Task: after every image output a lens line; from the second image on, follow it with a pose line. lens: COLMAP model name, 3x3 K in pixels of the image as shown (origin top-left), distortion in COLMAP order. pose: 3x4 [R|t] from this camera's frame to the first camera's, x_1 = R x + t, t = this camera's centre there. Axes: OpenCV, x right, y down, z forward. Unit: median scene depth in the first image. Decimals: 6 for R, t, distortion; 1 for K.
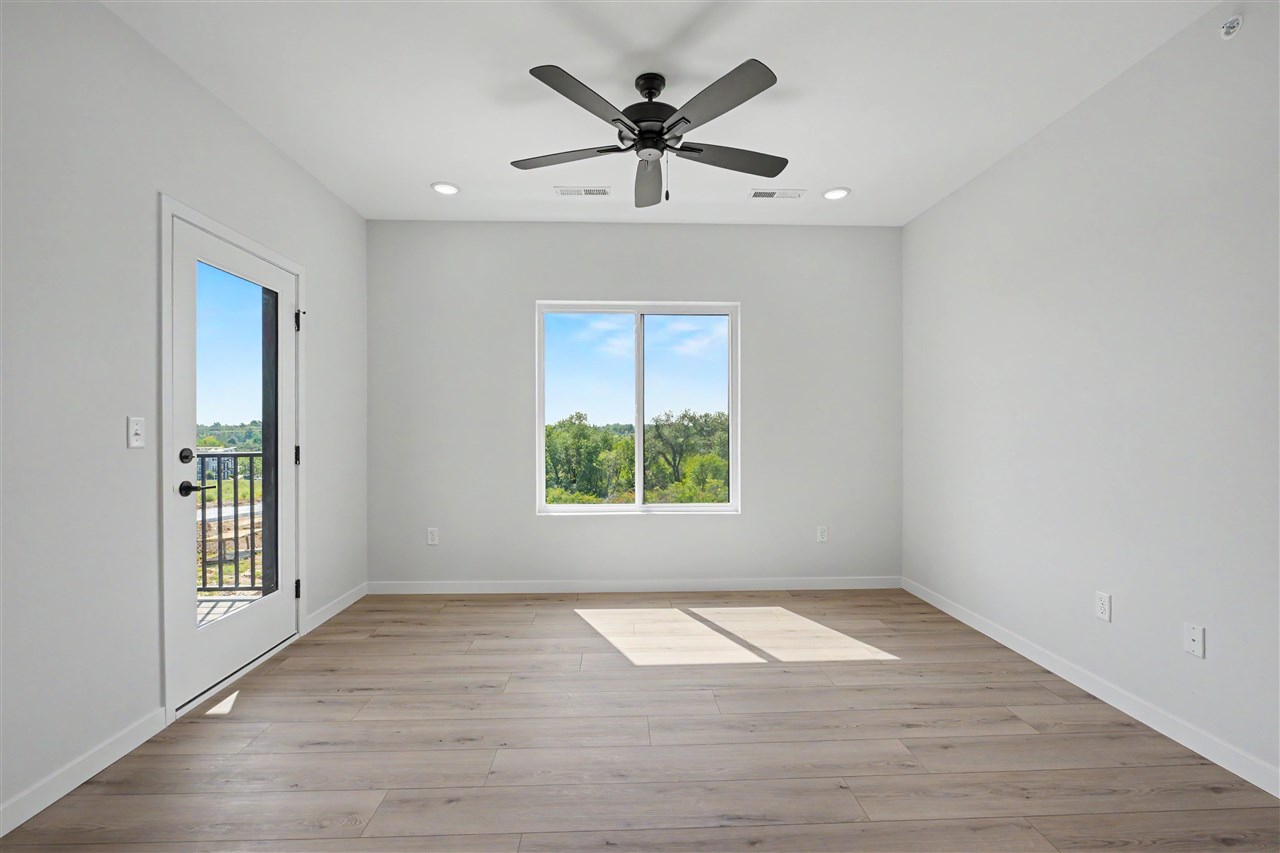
lens RADIAL K [[580.0, 0, 646.8], [0, 580.0, 426.4], [0, 0, 1]] dist [-0.002796, -0.000505]
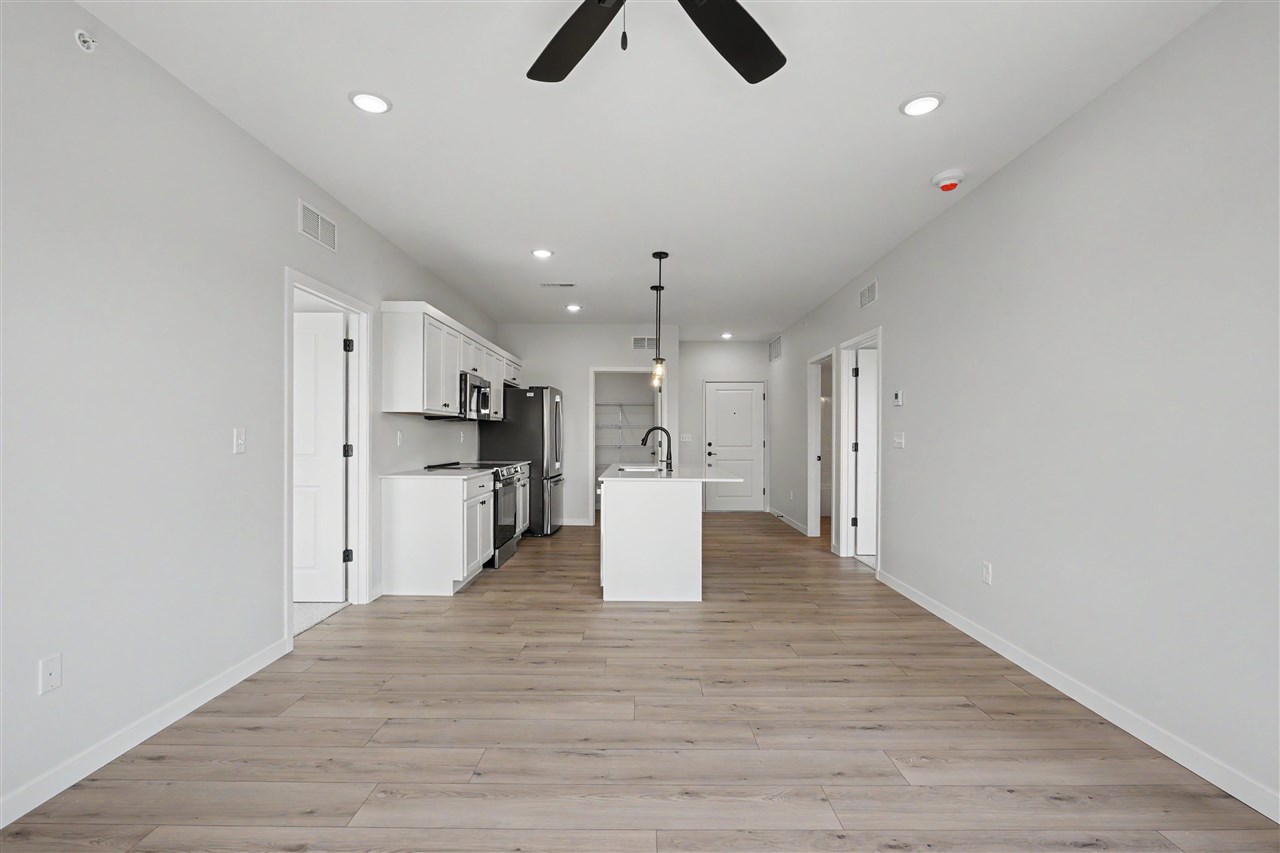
lens RADIAL K [[580.0, 0, 646.8], [0, 580.0, 426.4], [0, 0, 1]] dist [-0.002796, -0.000505]
pose [[-0.998016, 0.000241, 0.062959, -0.025629], [0.000593, 0.999984, 0.005575, -0.014801], [-0.062957, 0.005601, -0.998001, 1.417836]]
